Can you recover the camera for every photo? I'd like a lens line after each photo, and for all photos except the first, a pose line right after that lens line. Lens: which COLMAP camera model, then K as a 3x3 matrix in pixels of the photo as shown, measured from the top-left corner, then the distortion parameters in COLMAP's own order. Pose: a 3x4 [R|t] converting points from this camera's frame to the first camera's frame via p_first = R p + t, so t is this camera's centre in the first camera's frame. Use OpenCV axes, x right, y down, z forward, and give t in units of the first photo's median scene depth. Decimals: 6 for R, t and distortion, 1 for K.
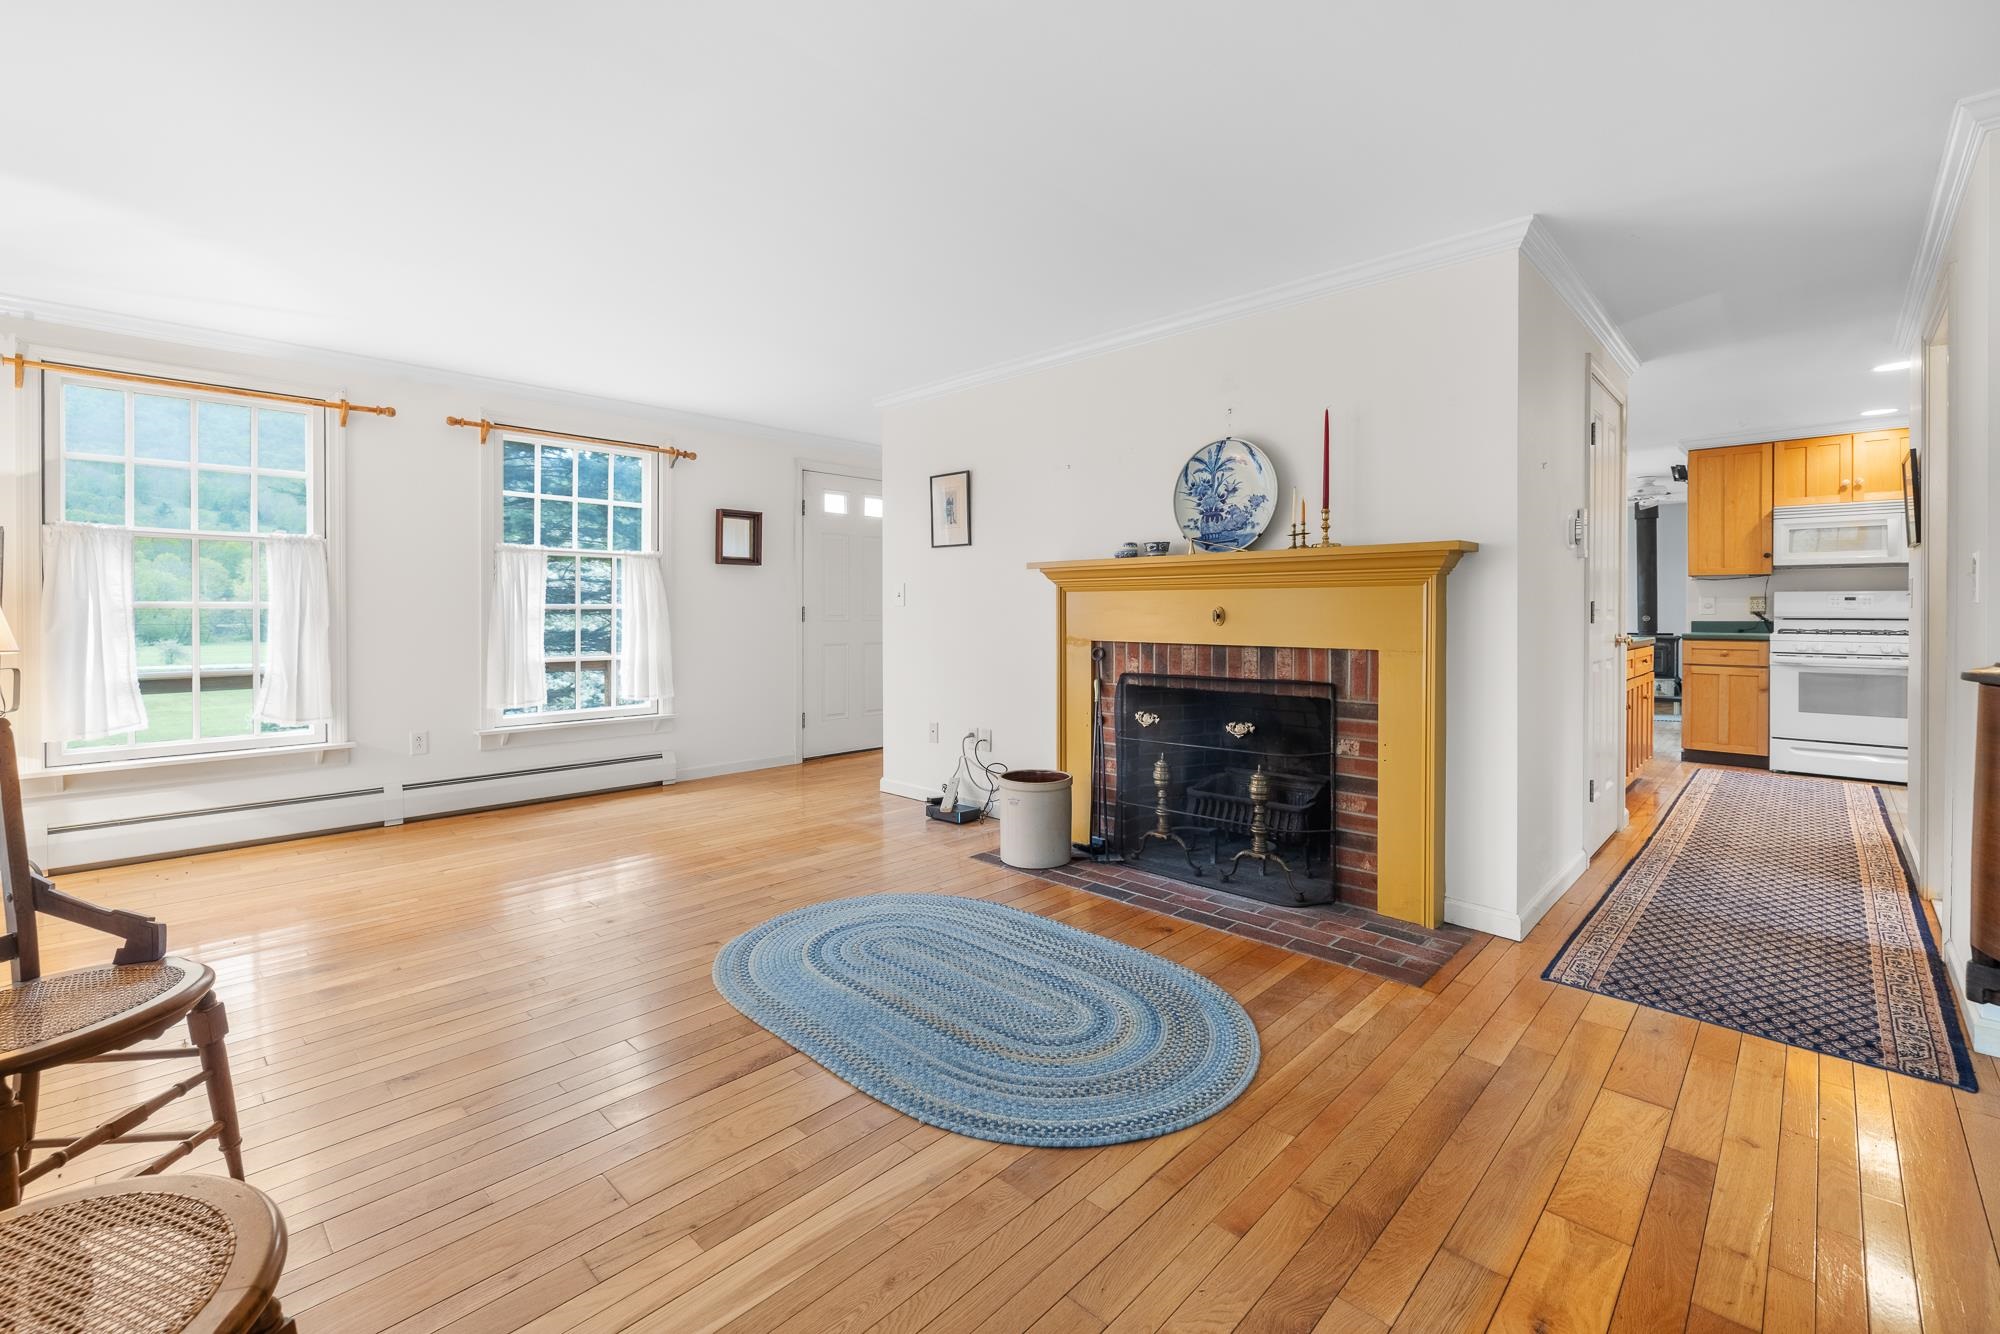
lens RADIAL K [[849.5, 0, 995.5], [0, 849.5, 619.5], [0, 0, 1]] dist [-0.001209, 0.000044]
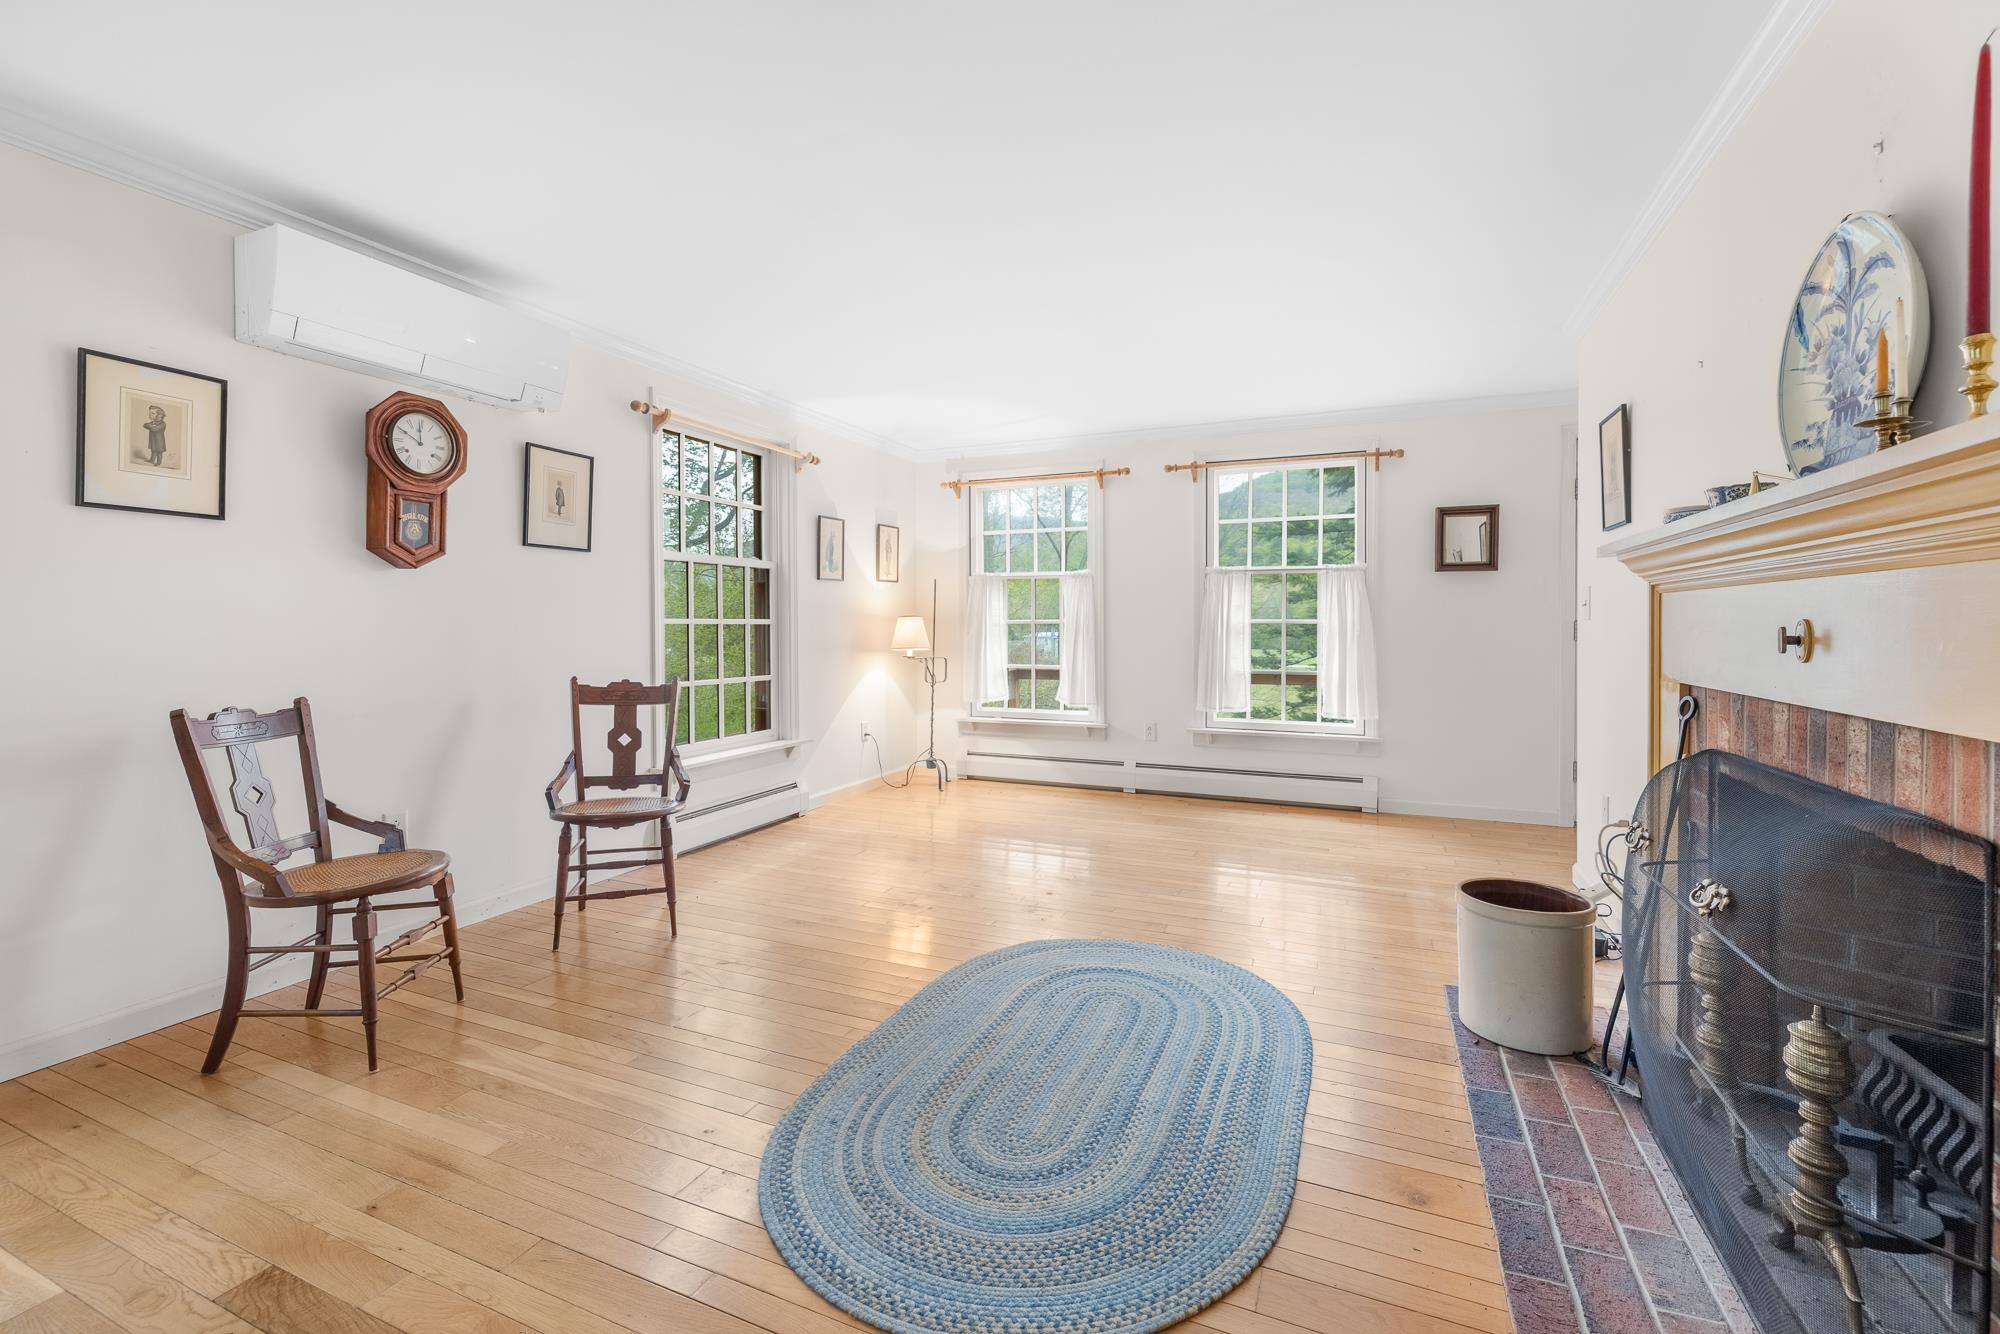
lens RADIAL K [[845.9, 0, 1003.4], [0, 845.9, 639.8], [0, 0, 1]] dist [-0.000278, 0.000089]
pose [[0.351402, 0.016487, -0.936080, 0.508902], [-0.009538, 0.999856, 0.014030, -0.006322], [0.936176, 0.003998, 0.351508, 0.448862]]
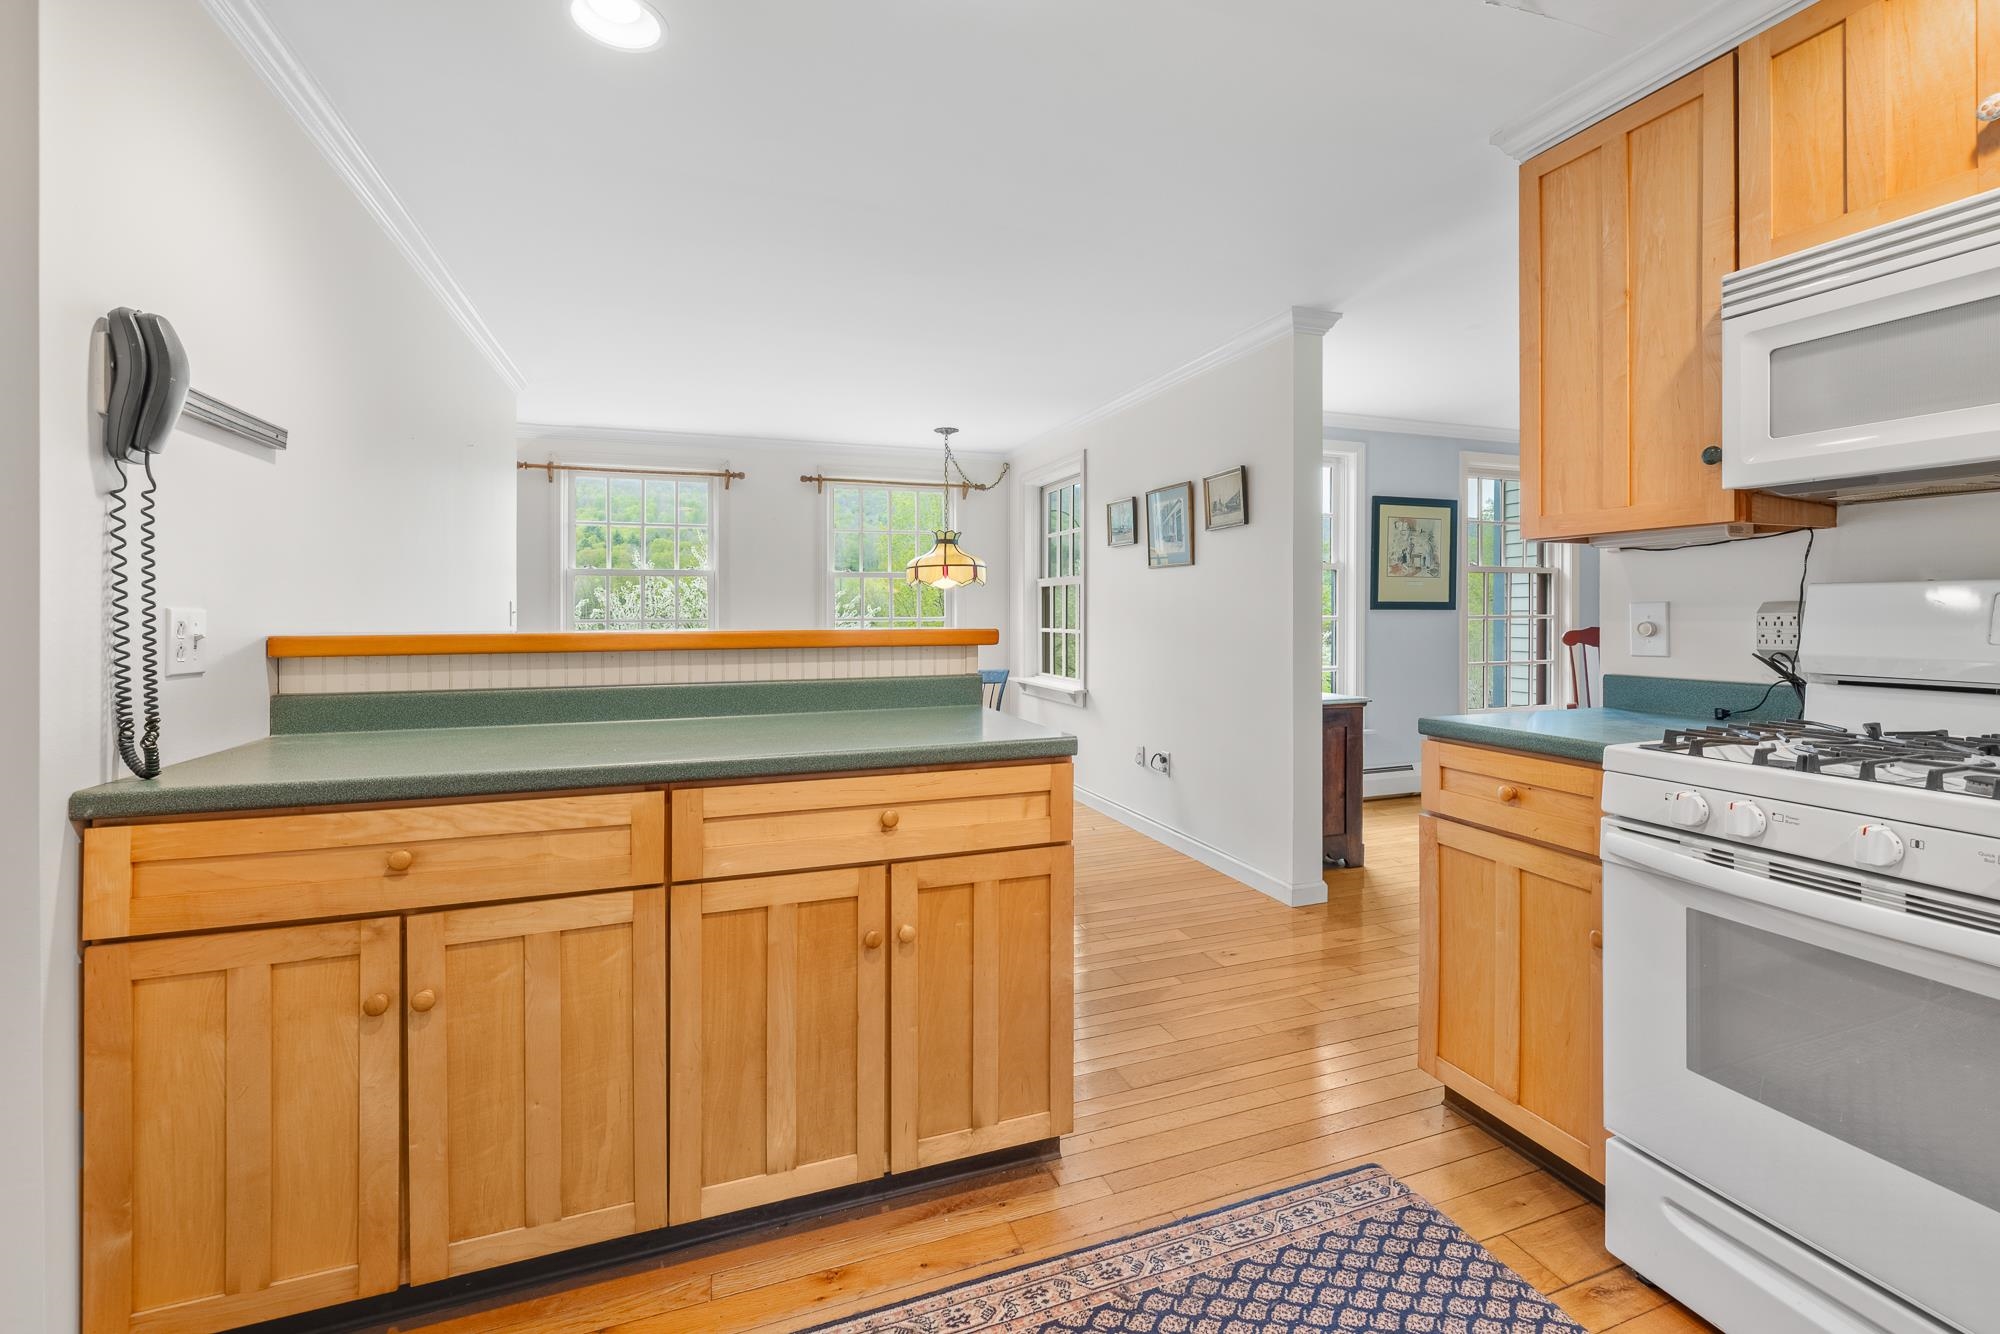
lens RADIAL K [[855.7, 0, 999.6], [0, 855.7, 610.9], [0, 0, 1]] dist [-0.001537, -0.000162]
pose [[0.901866, -0.002673, -0.432008, 1.417469], [-0.002097, 0.999942, -0.010565, -0.036128], [0.432011, 0.010434, 0.901808, 1.114537]]
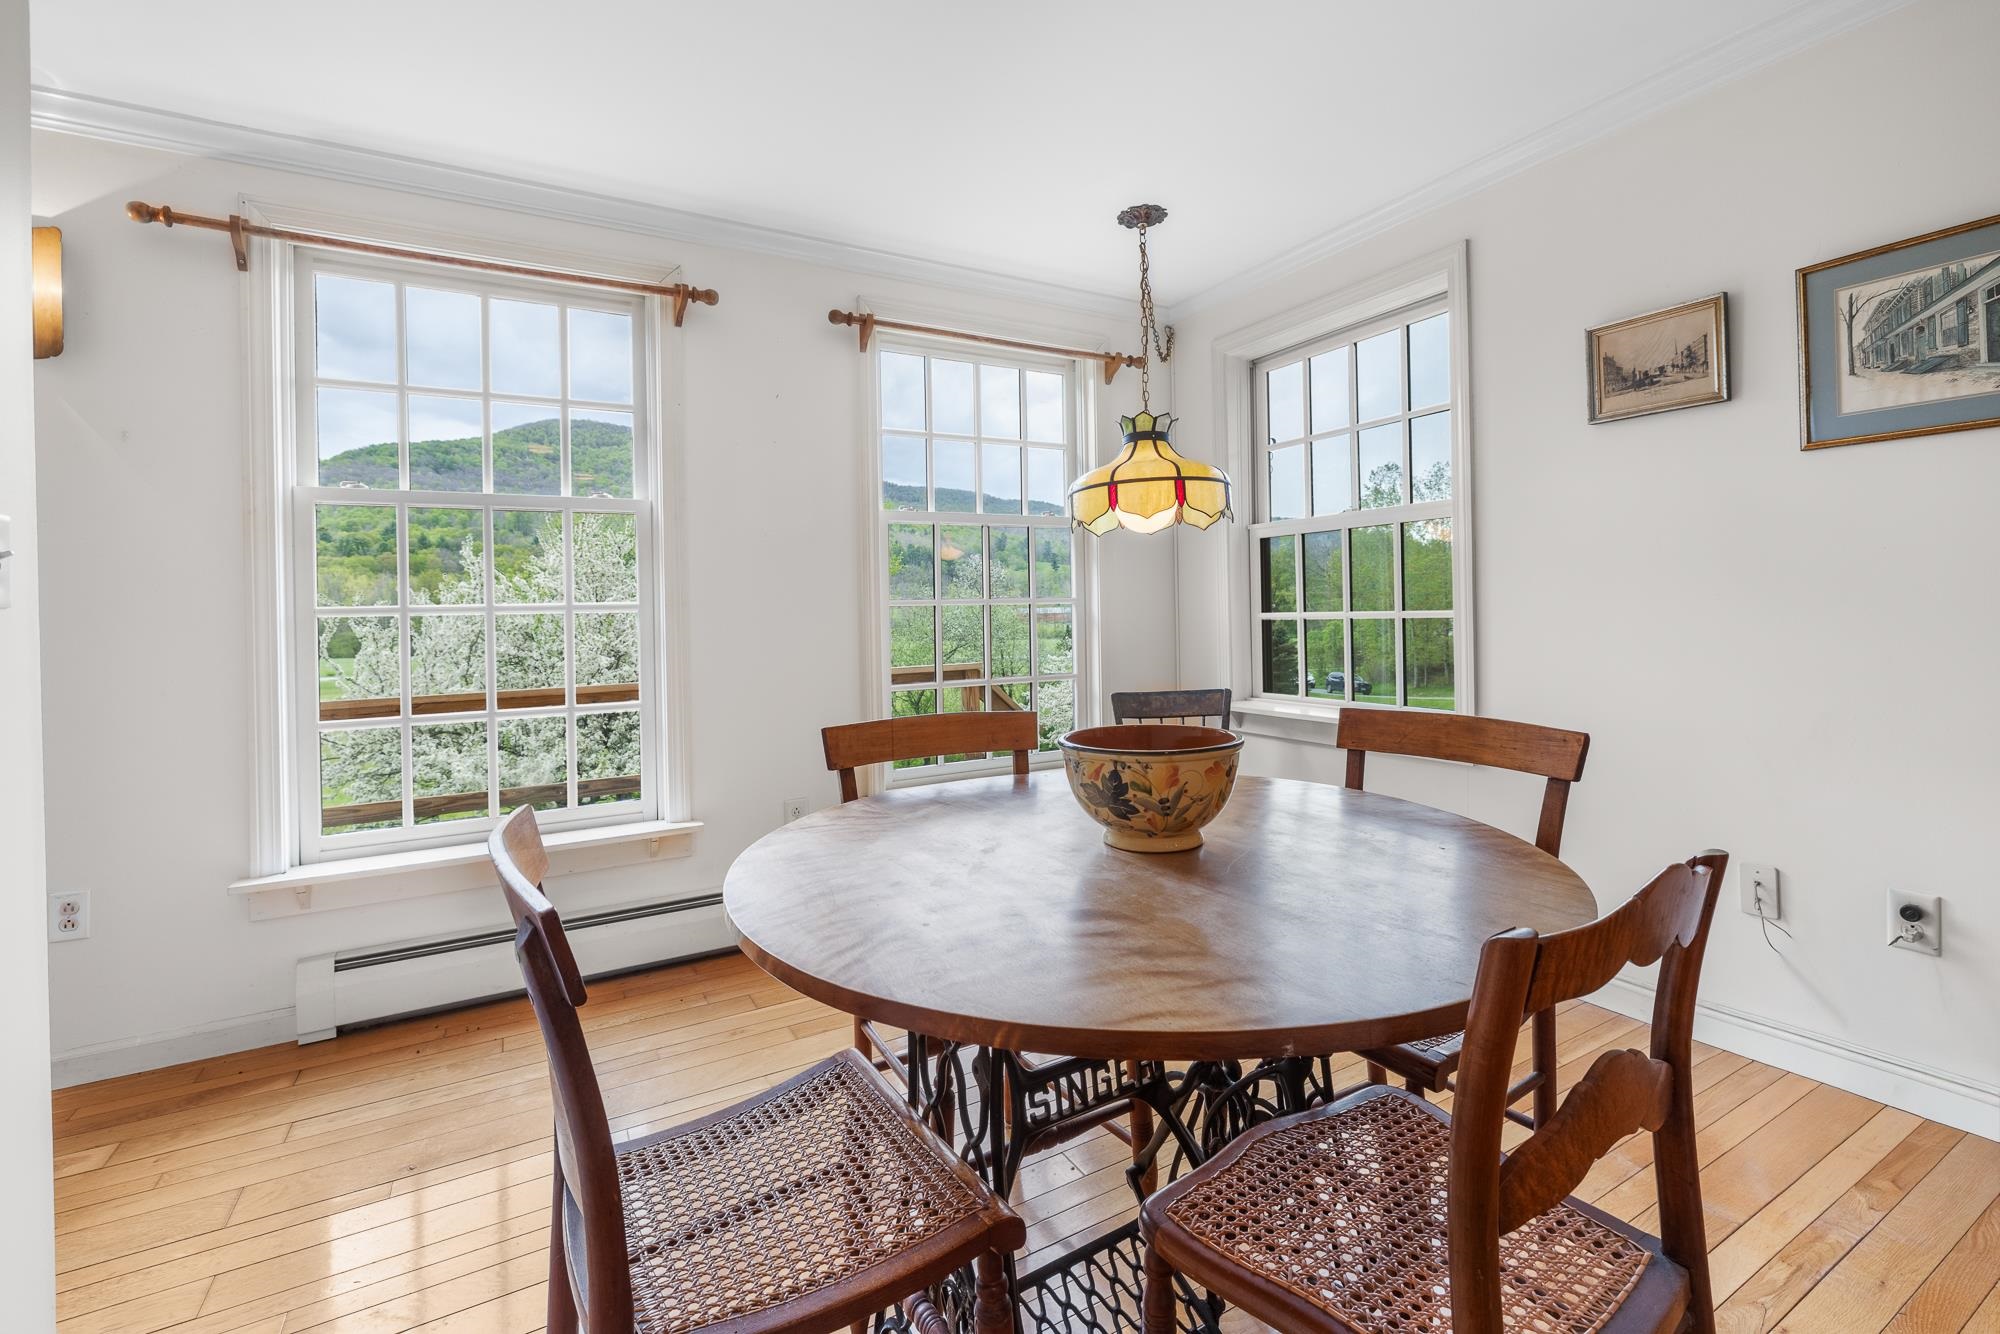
lens RADIAL K [[875.3, 0, 1005.6], [0, 875.3, 614.9], [0, 0, 1]] dist [-0.001449, -0.000029]
pose [[0.960331, -0.018568, -0.278244, 0.716408], [0.017200, 0.999825, -0.007358, -0.013974], [0.278332, 0.002280, 0.960482, 1.707841]]
